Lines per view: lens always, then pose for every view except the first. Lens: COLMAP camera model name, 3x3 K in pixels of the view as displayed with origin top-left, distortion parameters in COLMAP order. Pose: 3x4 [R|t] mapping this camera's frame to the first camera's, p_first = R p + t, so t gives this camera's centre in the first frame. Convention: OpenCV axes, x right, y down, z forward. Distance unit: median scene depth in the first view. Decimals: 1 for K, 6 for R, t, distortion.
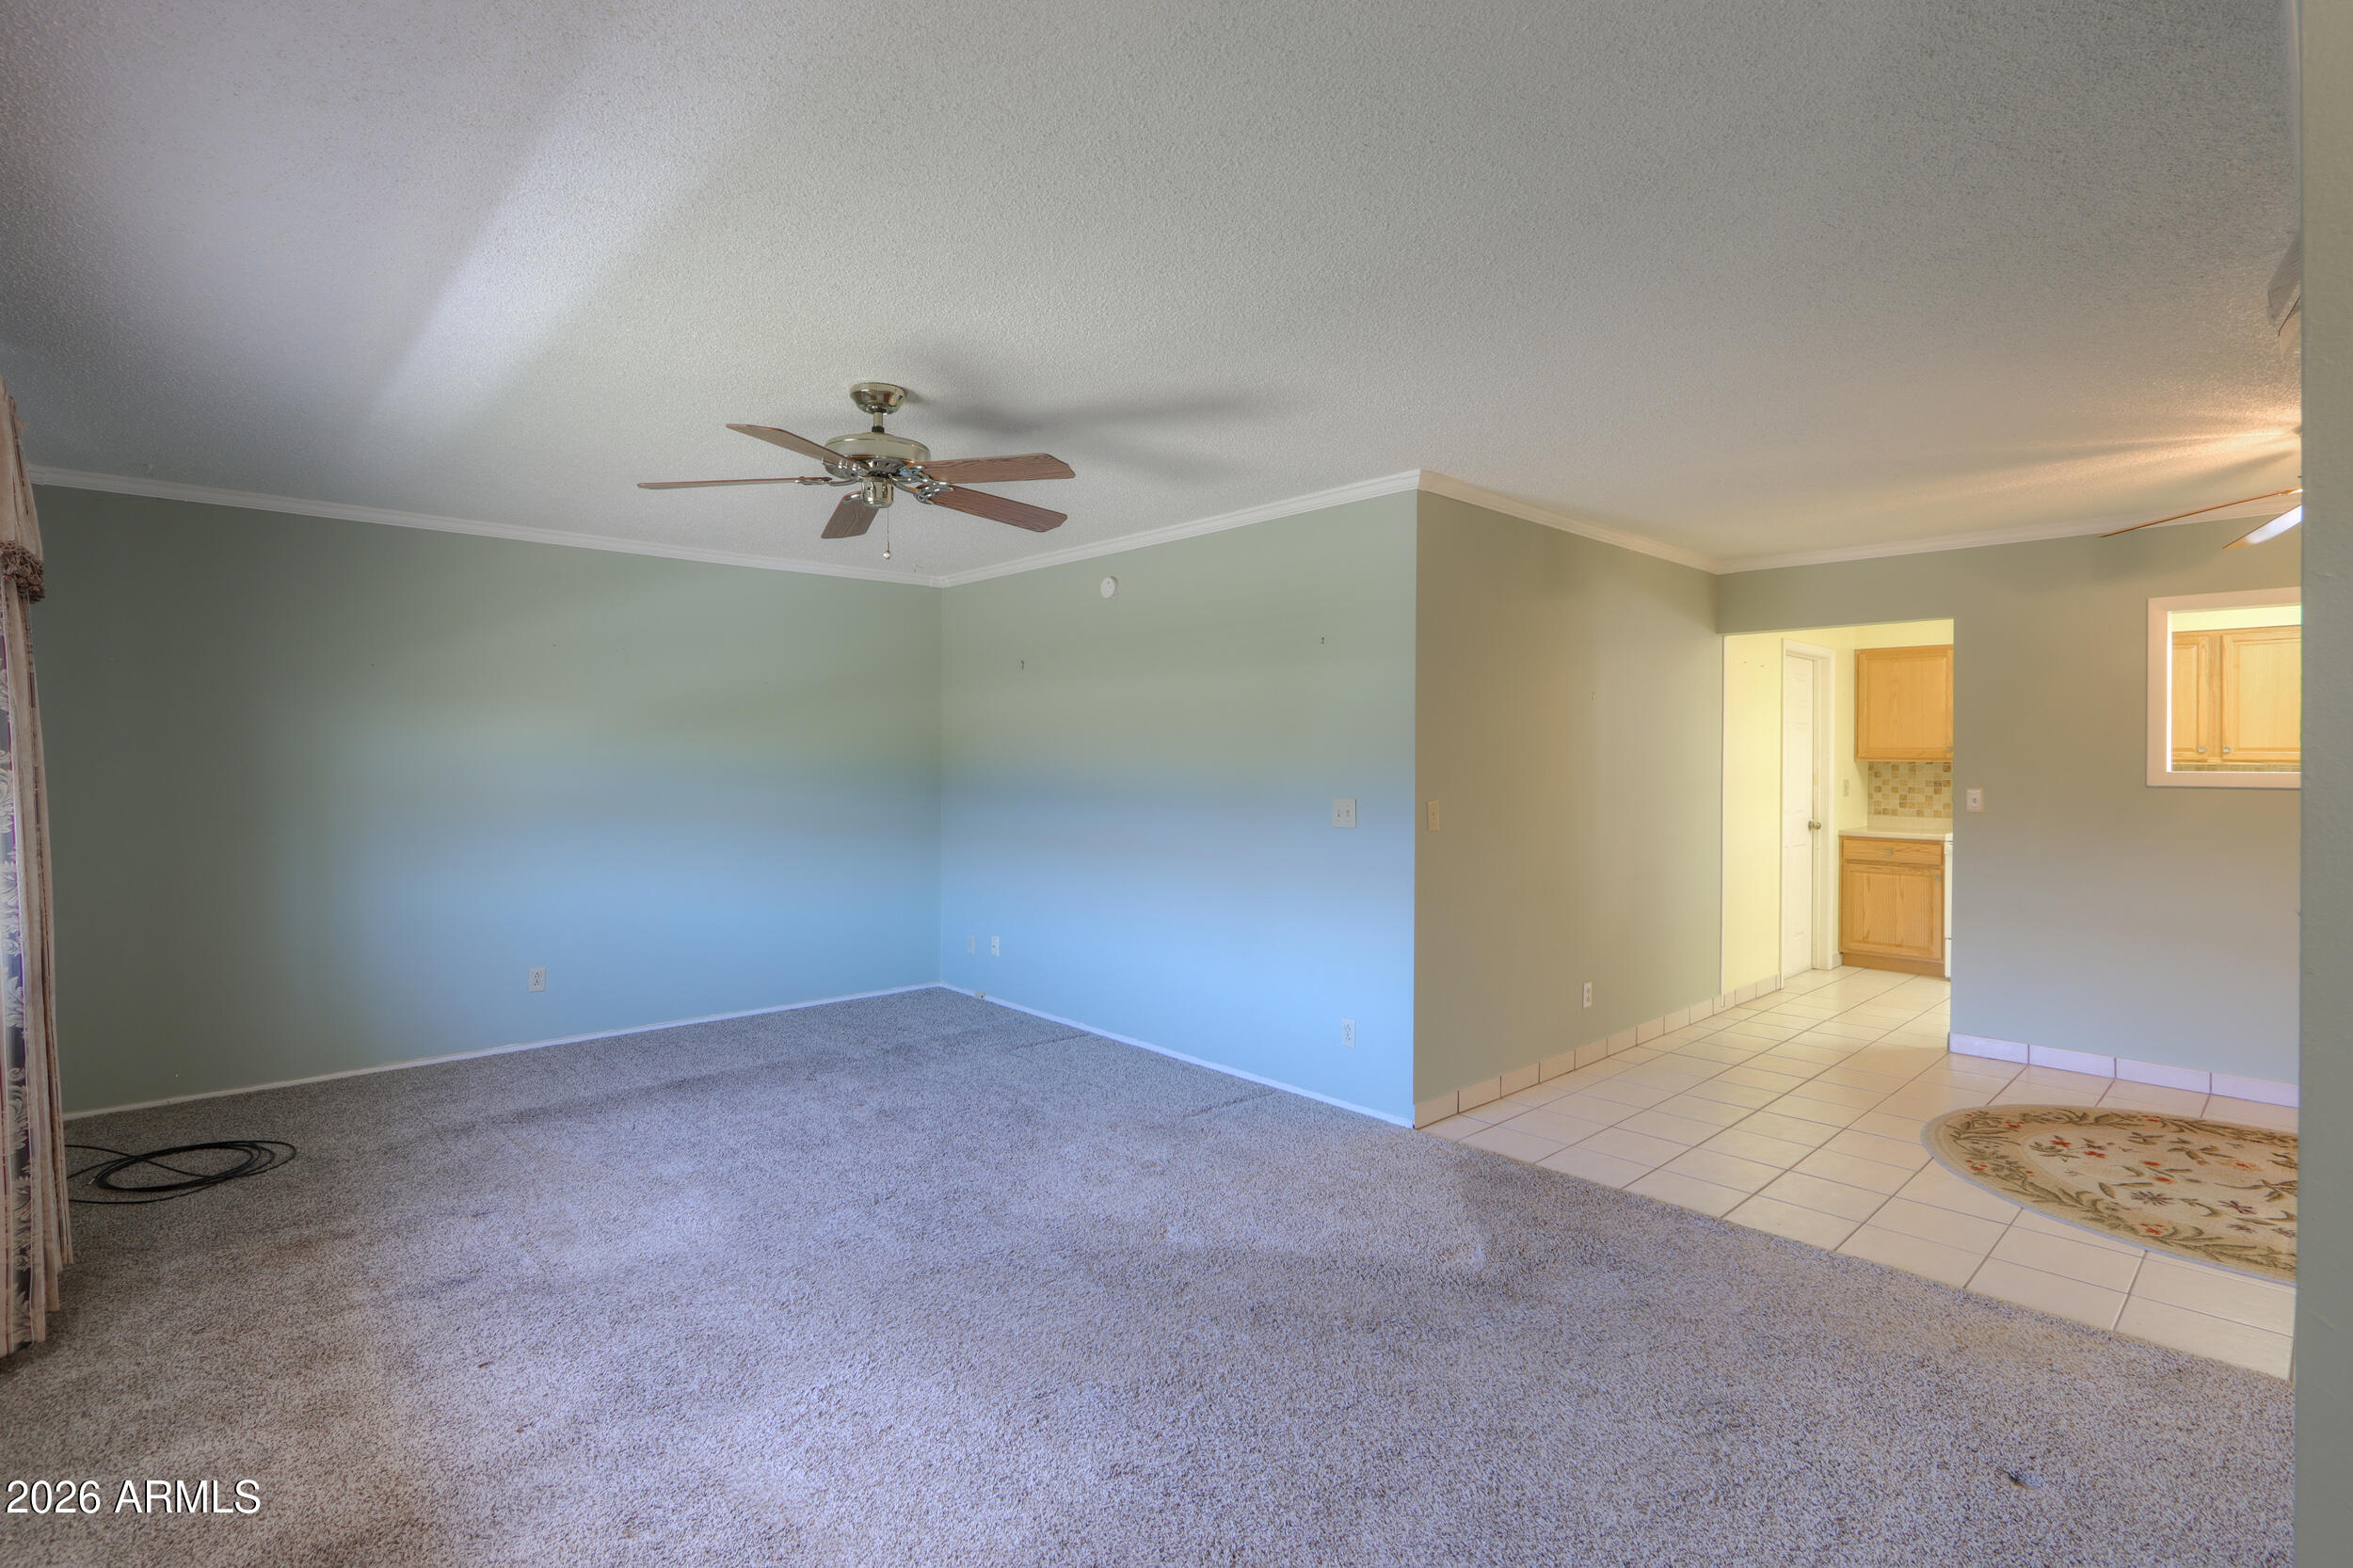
lens RADIAL K [[1136.5, 0, 1172.7], [0, 1136.5, 755.8], [0, 0, 1]] dist [-0.020980, -0.000118]
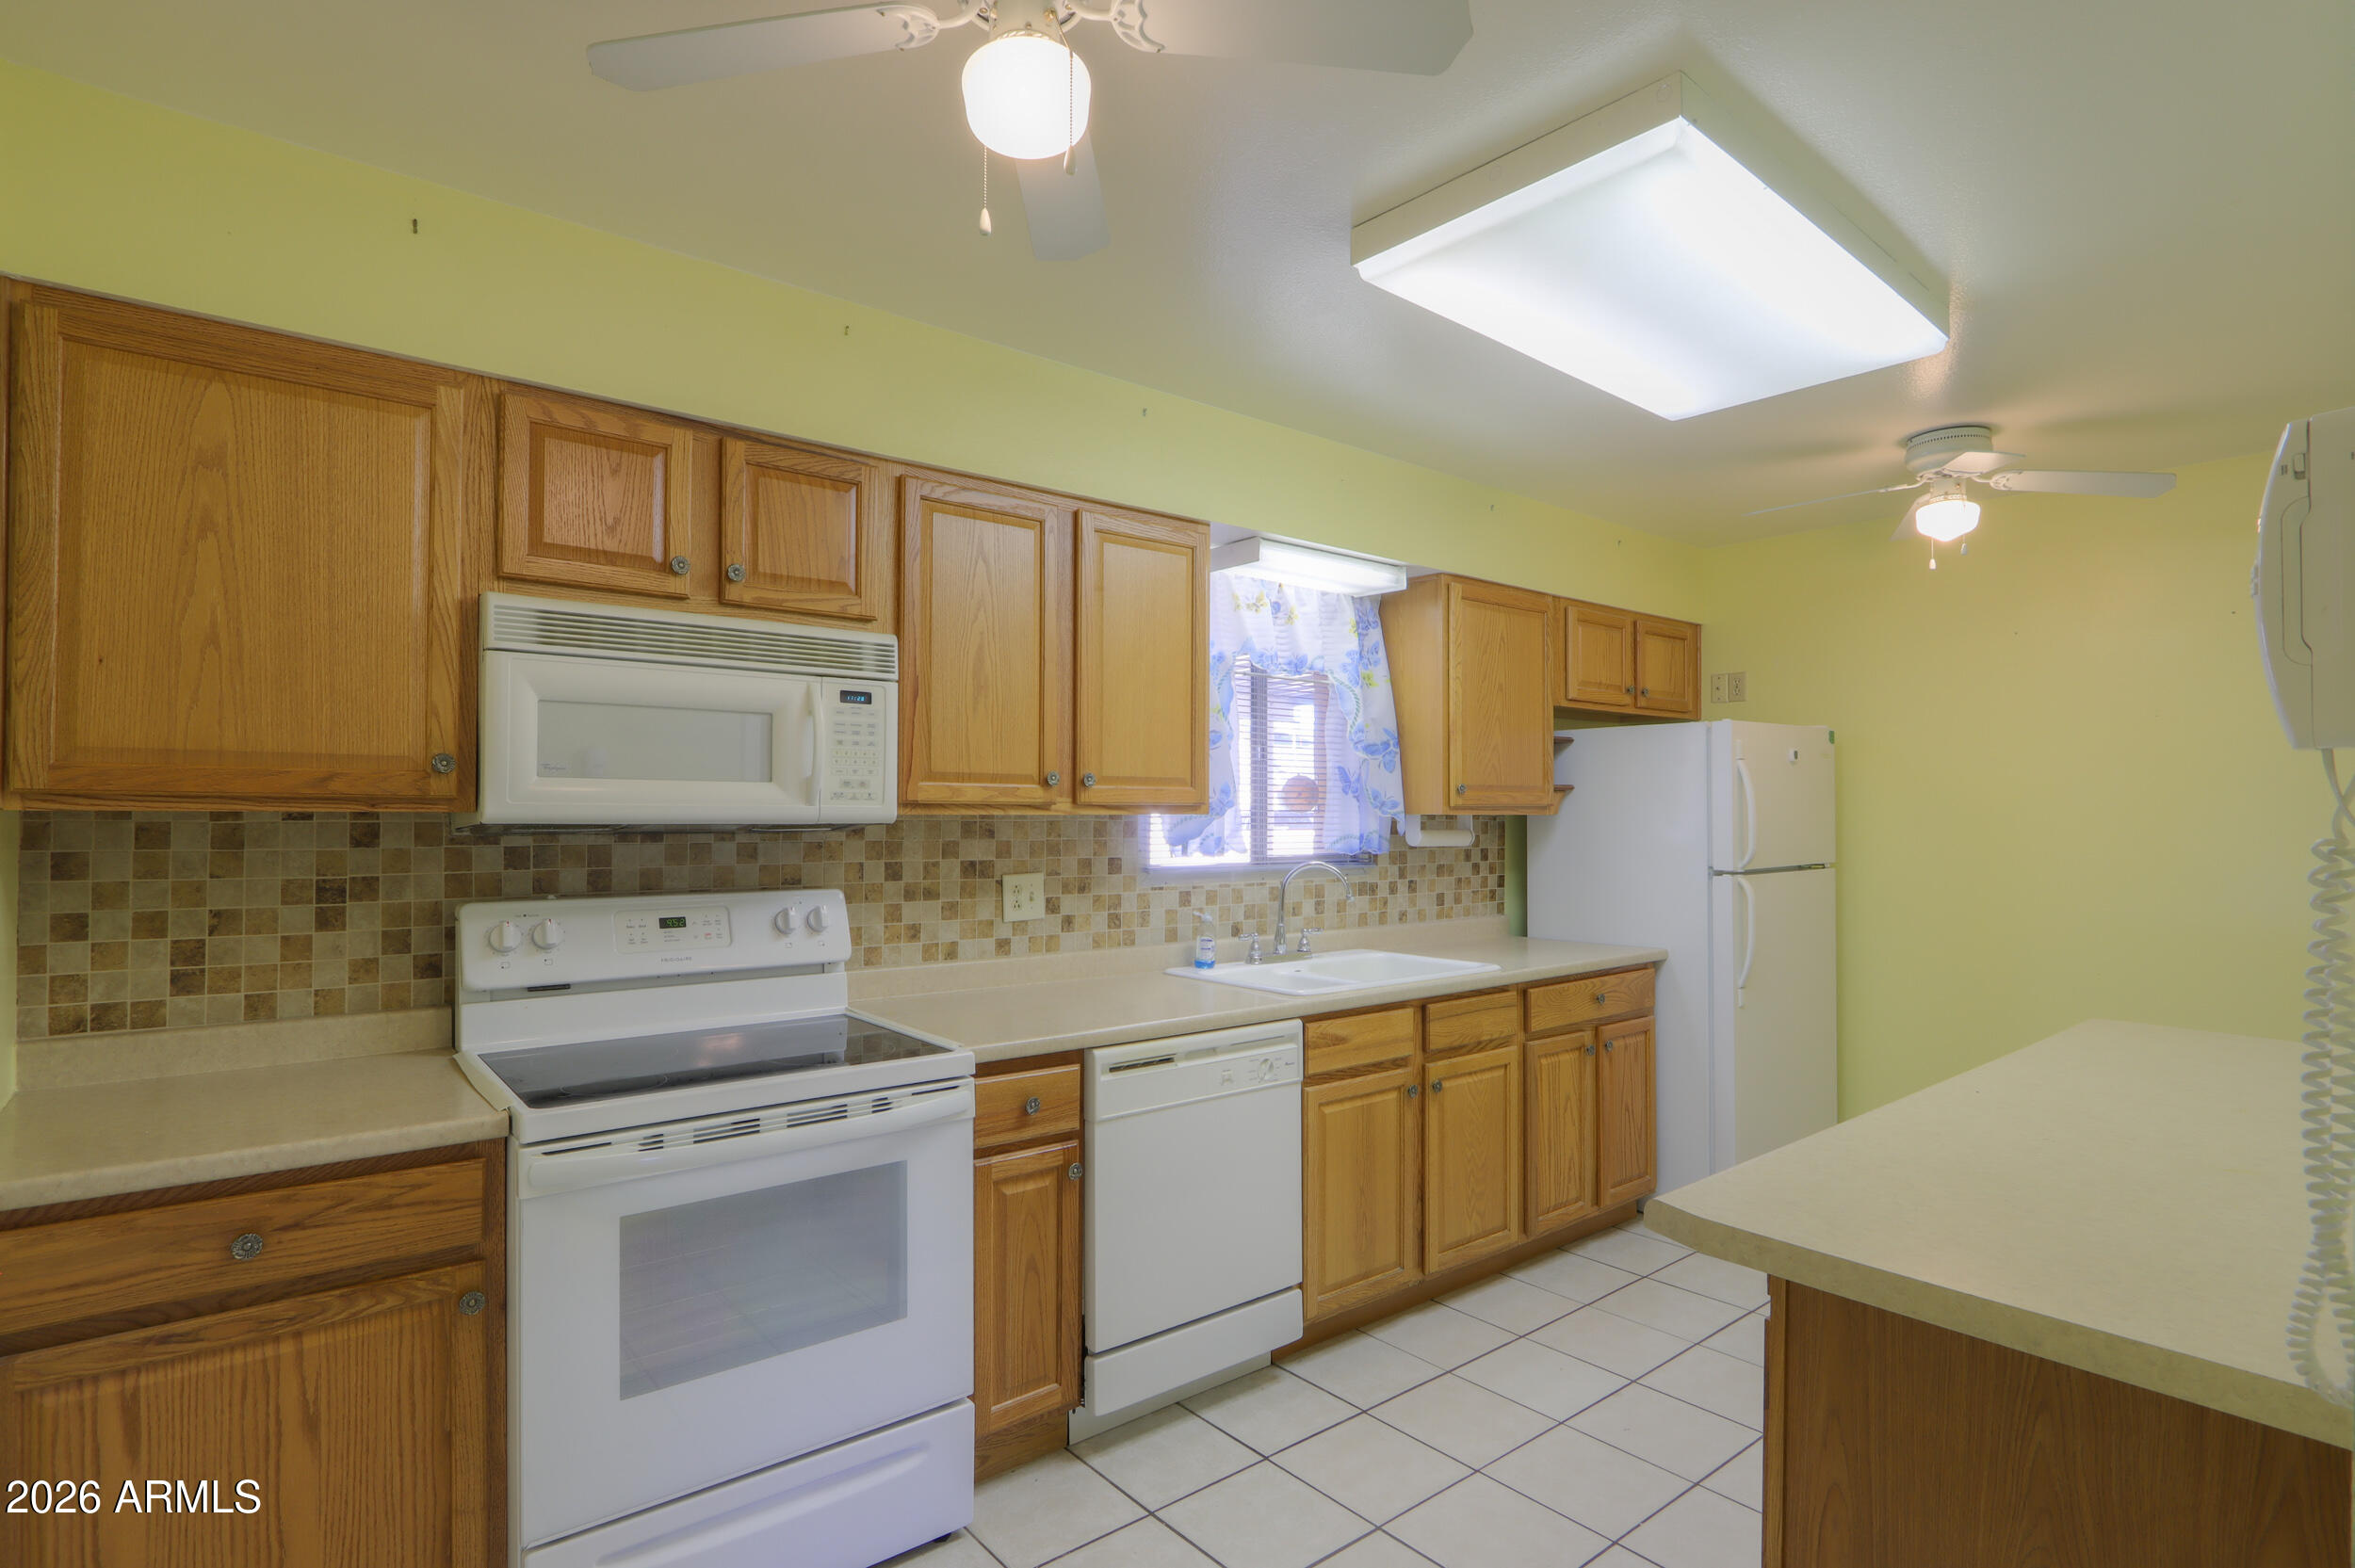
lens RADIAL K [[1160.6, 0, 1180.0], [0, 1160.6, 803.4], [0, 0, 1]] dist [-0.025073, -0.000264]
pose [[0.070363, -0.000551, 0.997521, 0.411066], [-0.004607, 0.999989, 0.000878, 0.002274], [-0.997511, -0.004657, 0.070360, 0.762924]]
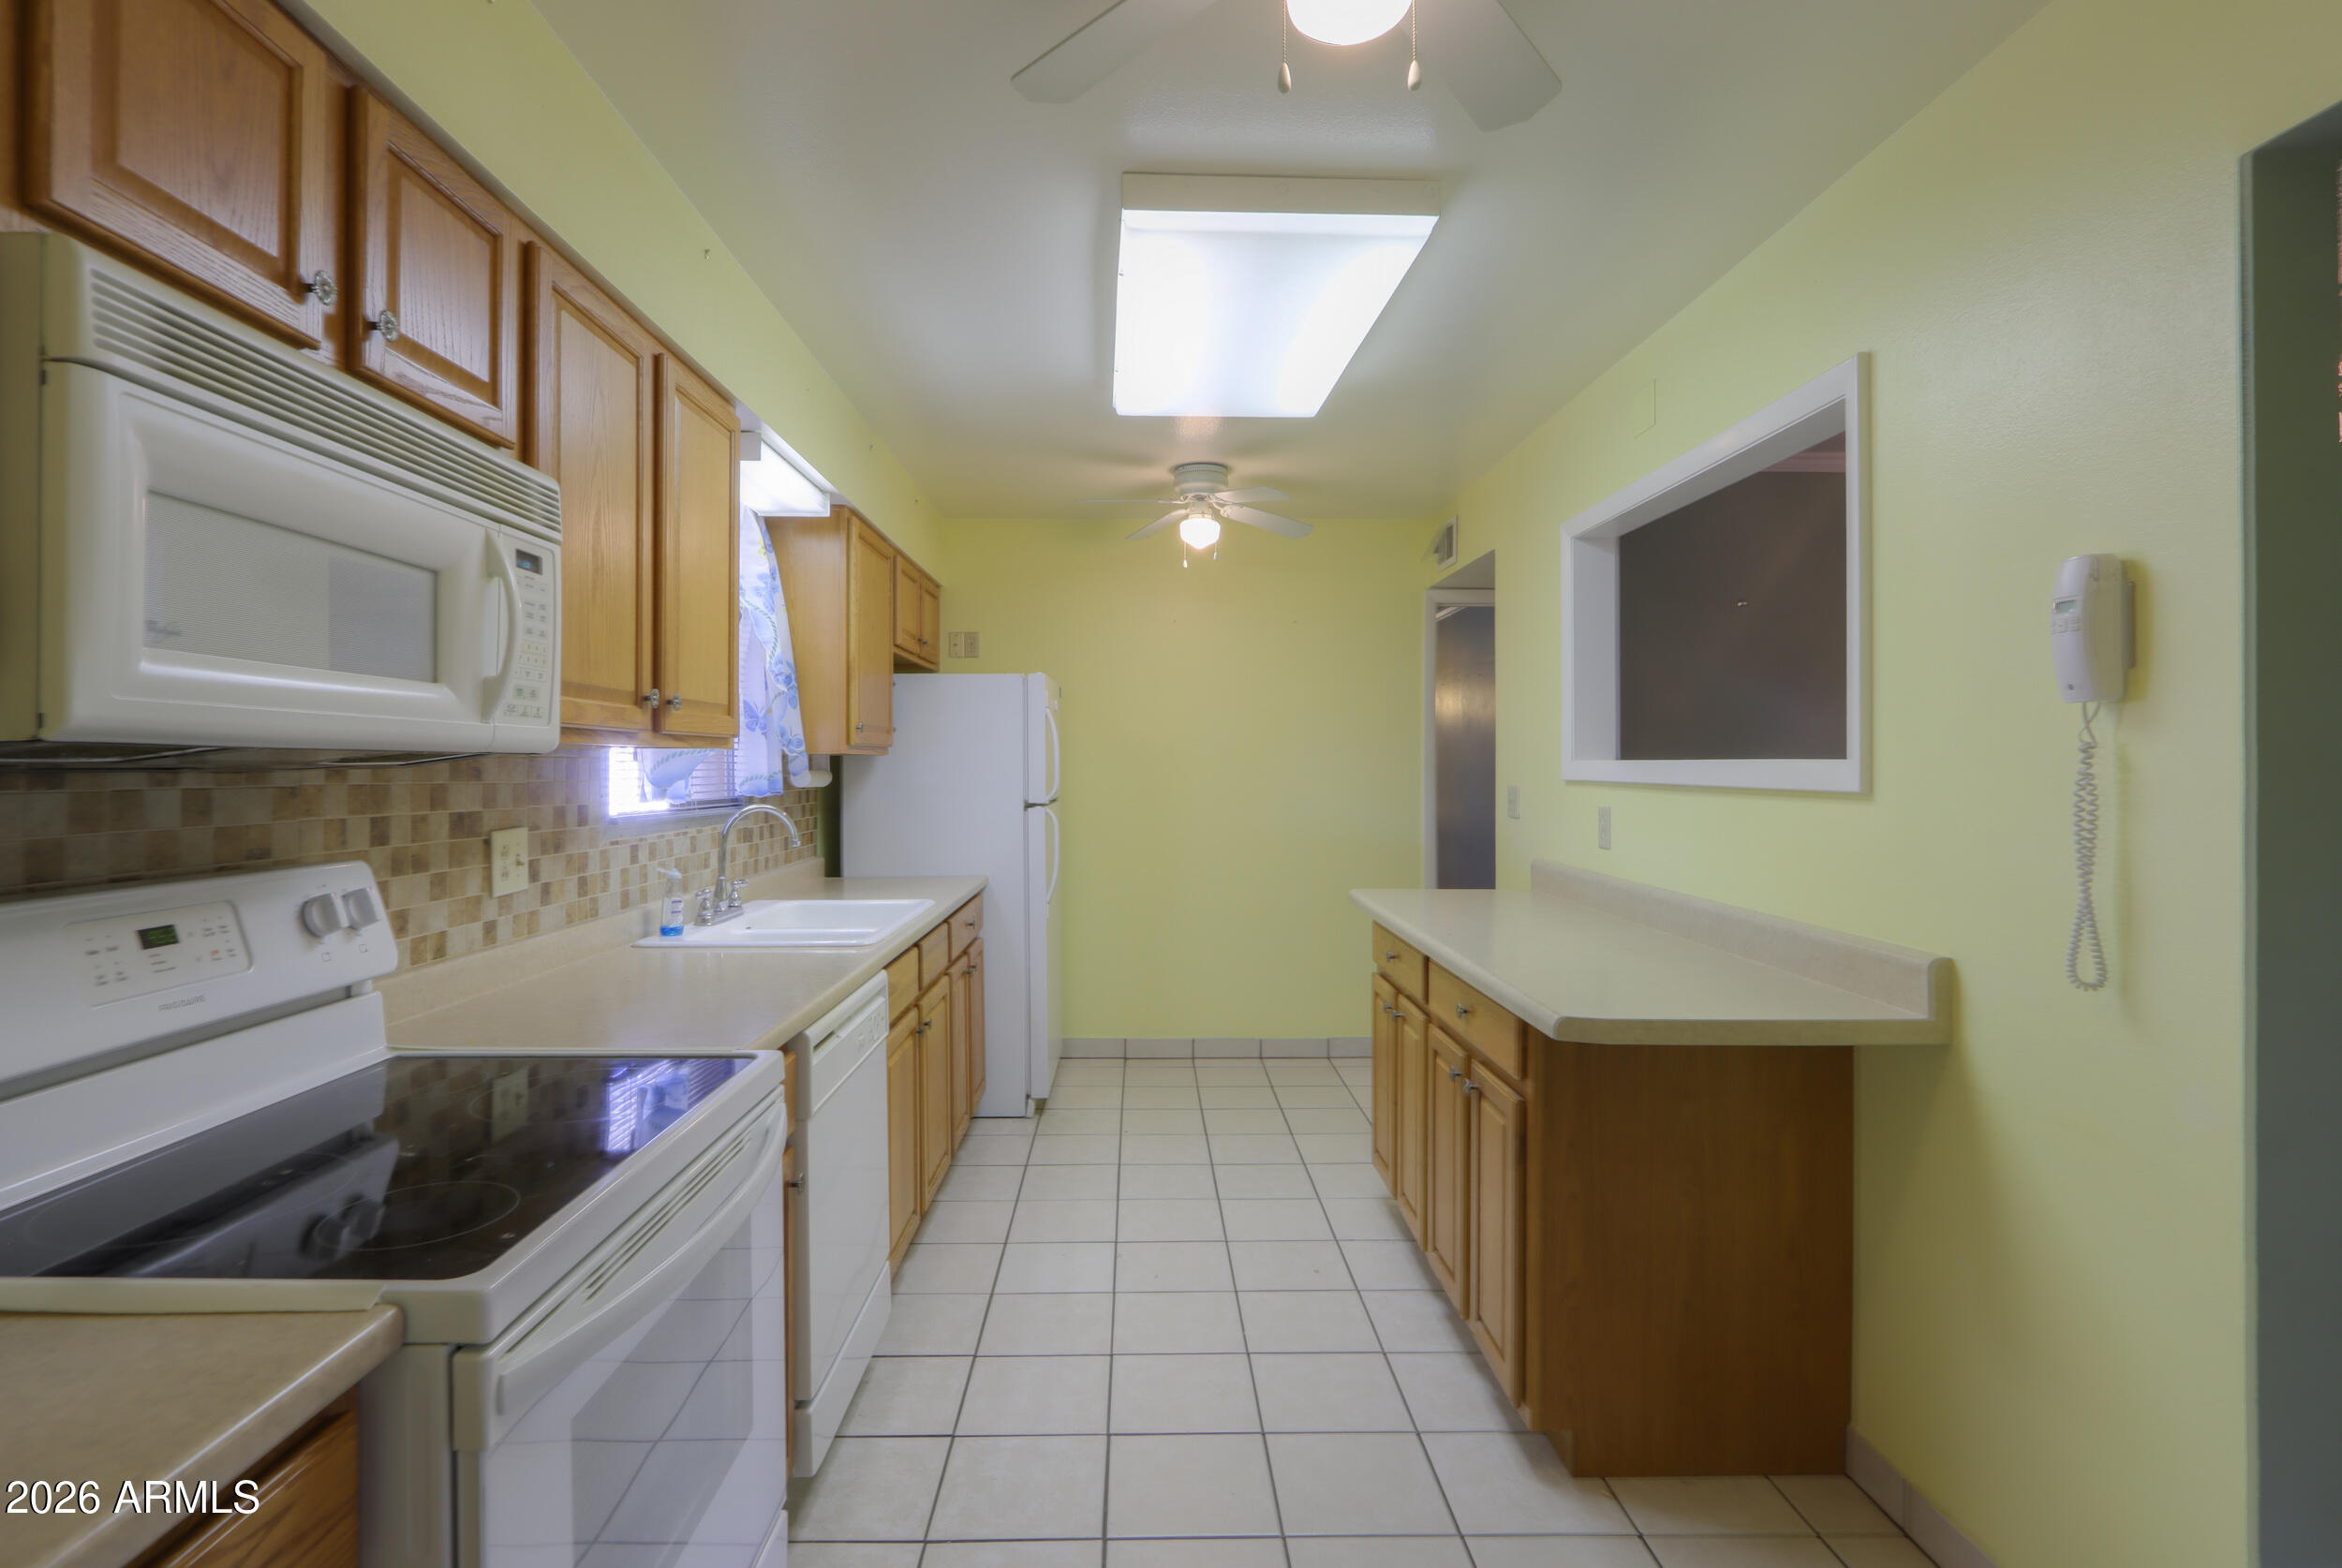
lens RADIAL K [[1131.2, 0, 1167.2], [0, 1131.2, 756.0], [0, 0, 1]] dist [-0.020980, -0.000118]
pose [[-0.744270, -0.001090, 0.667878, 0.493342], [-0.005448, 0.999975, -0.004440, 0.008905], [-0.667856, -0.006943, -0.744258, 0.934725]]
